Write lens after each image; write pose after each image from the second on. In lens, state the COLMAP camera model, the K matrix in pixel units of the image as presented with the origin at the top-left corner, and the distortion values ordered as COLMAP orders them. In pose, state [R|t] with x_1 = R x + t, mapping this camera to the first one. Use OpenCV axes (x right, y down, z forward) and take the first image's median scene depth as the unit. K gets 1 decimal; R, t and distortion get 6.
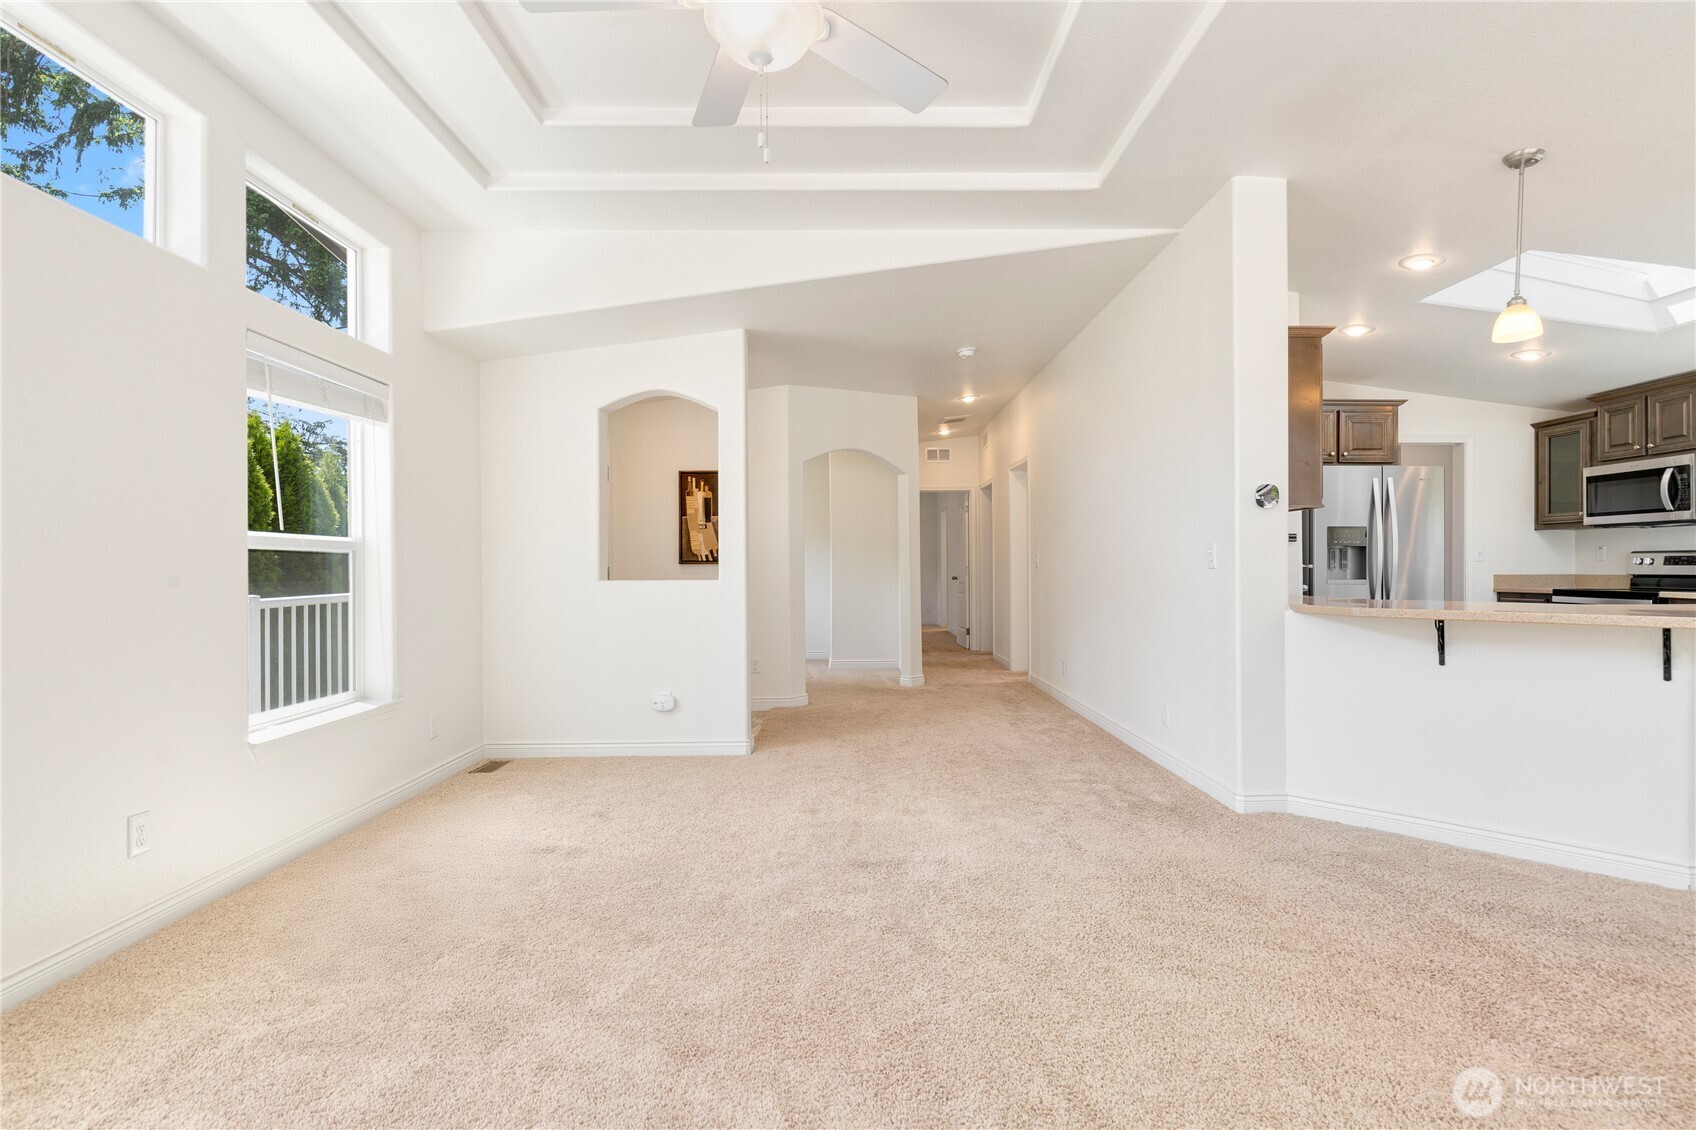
lens RADIAL K [[813.3, 0, 849.4], [0, 813.3, 569.1], [0, 0, 1]] dist [0.001317, 0.000429]
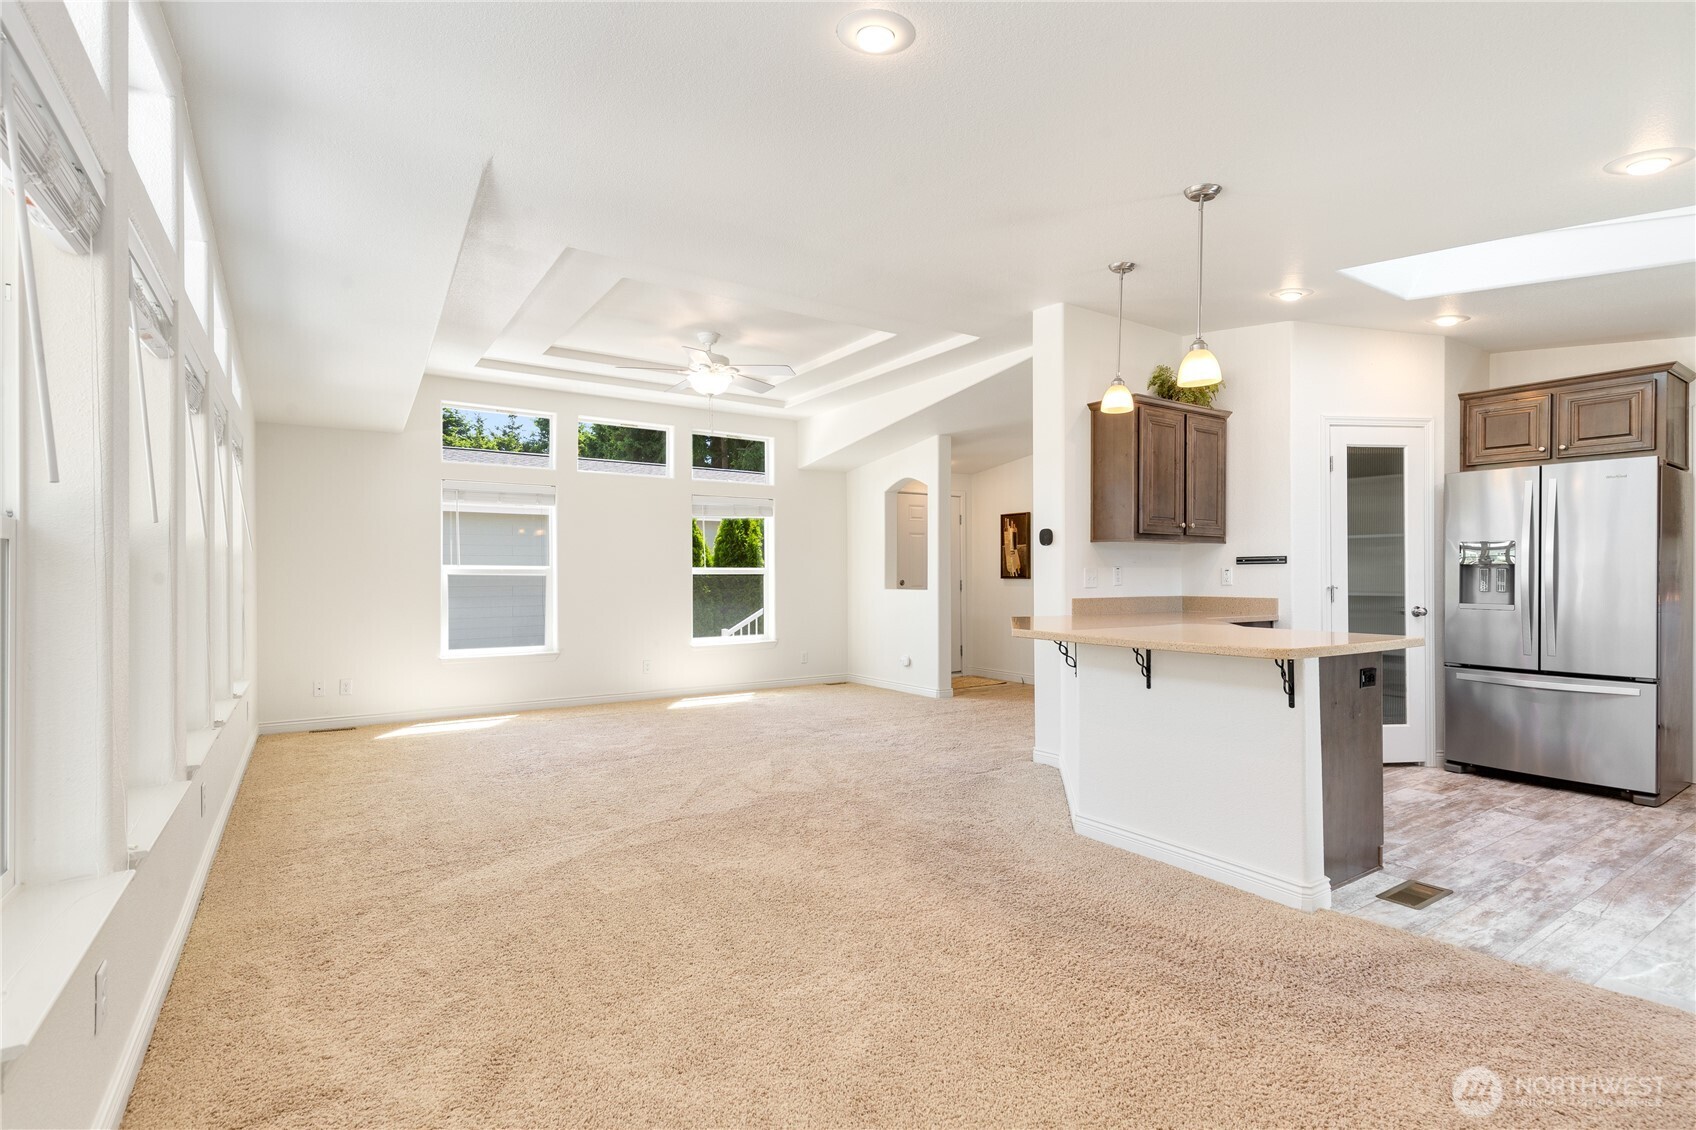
lens RADIAL K [[813.3, 0, 846.7], [0, 813.3, 576.6], [0, 0, 1]] dist [0.001317, 0.000429]
pose [[0.542750, 0.005200, -0.839878, 1.110738], [-0.003733, 0.999986, 0.003778, -0.018456], [0.839886, 0.001085, 0.542761, -0.024772]]
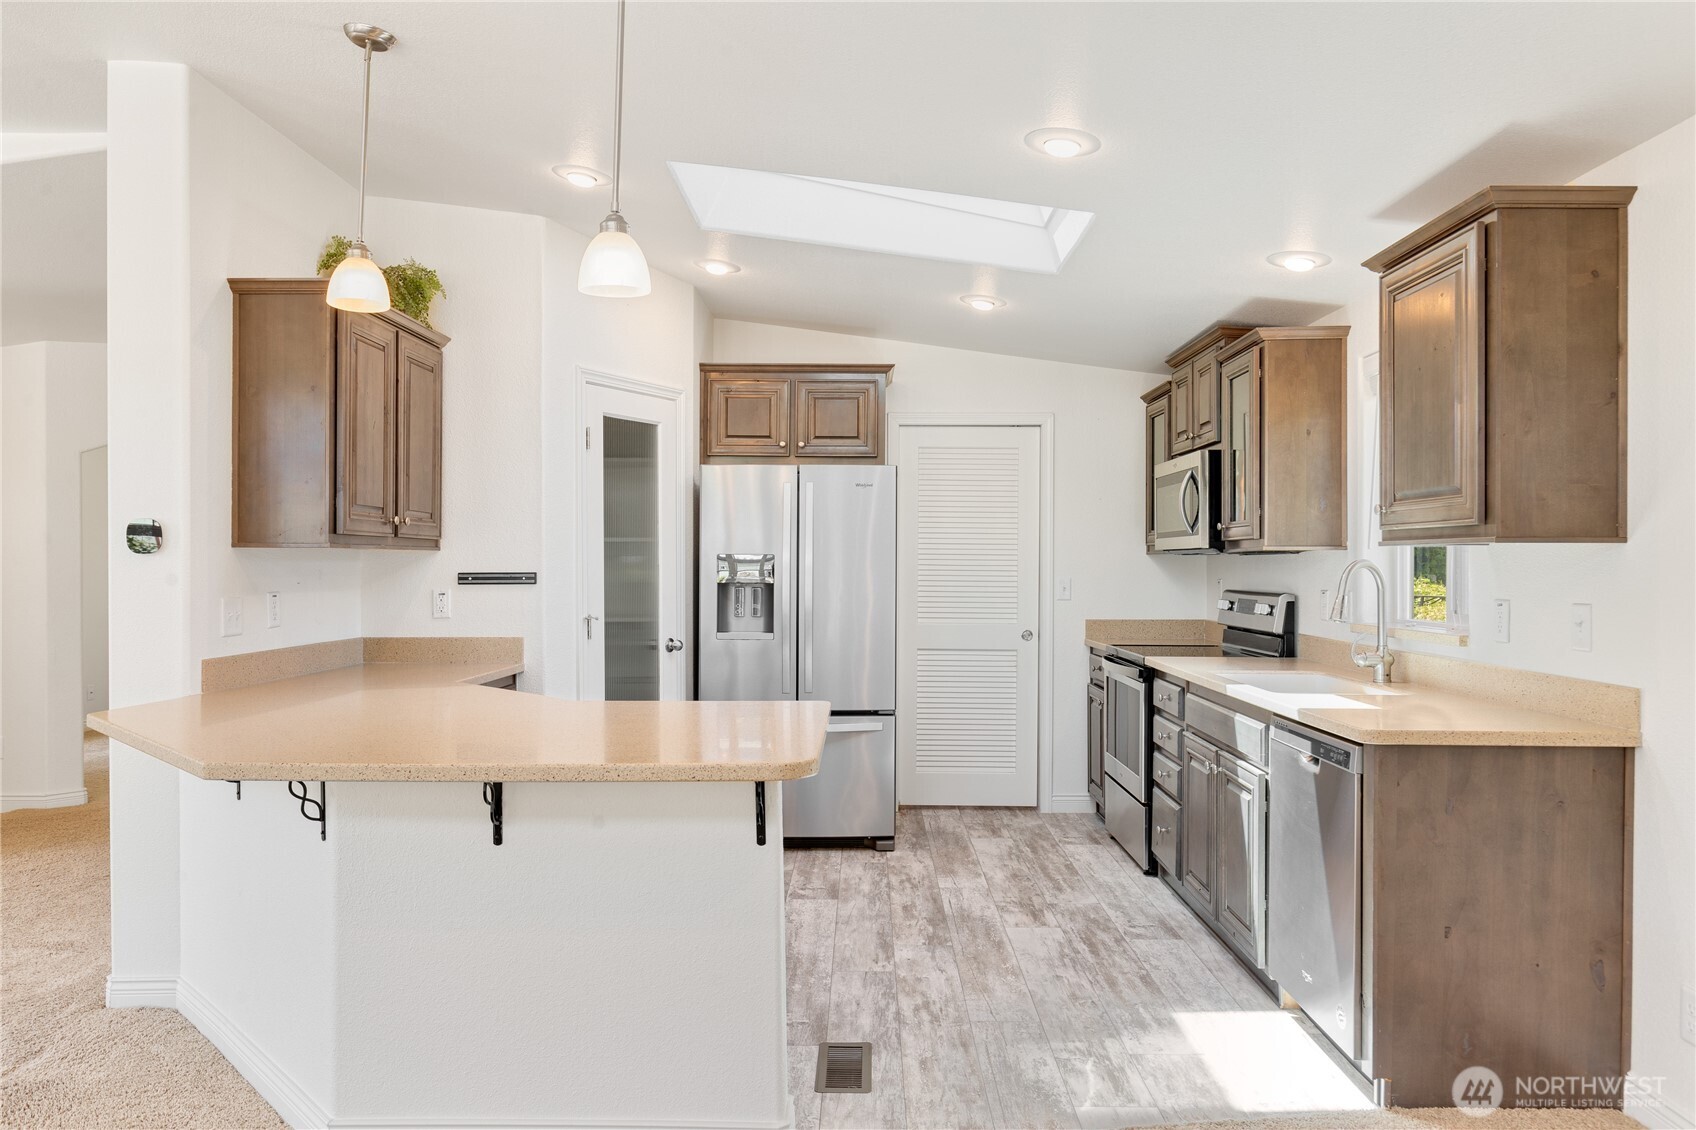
lens RADIAL K [[1150.1, 0, 846.0], [0, 1150.1, 556.3], [0, 0, 1]] dist [-0.003727, -0.003260]
pose [[0.999755, 0.003938, -0.021798, 0.825539], [-0.004103, 0.999963, -0.007553, -0.049841], [0.021767, 0.007640, 0.999734, 0.052949]]
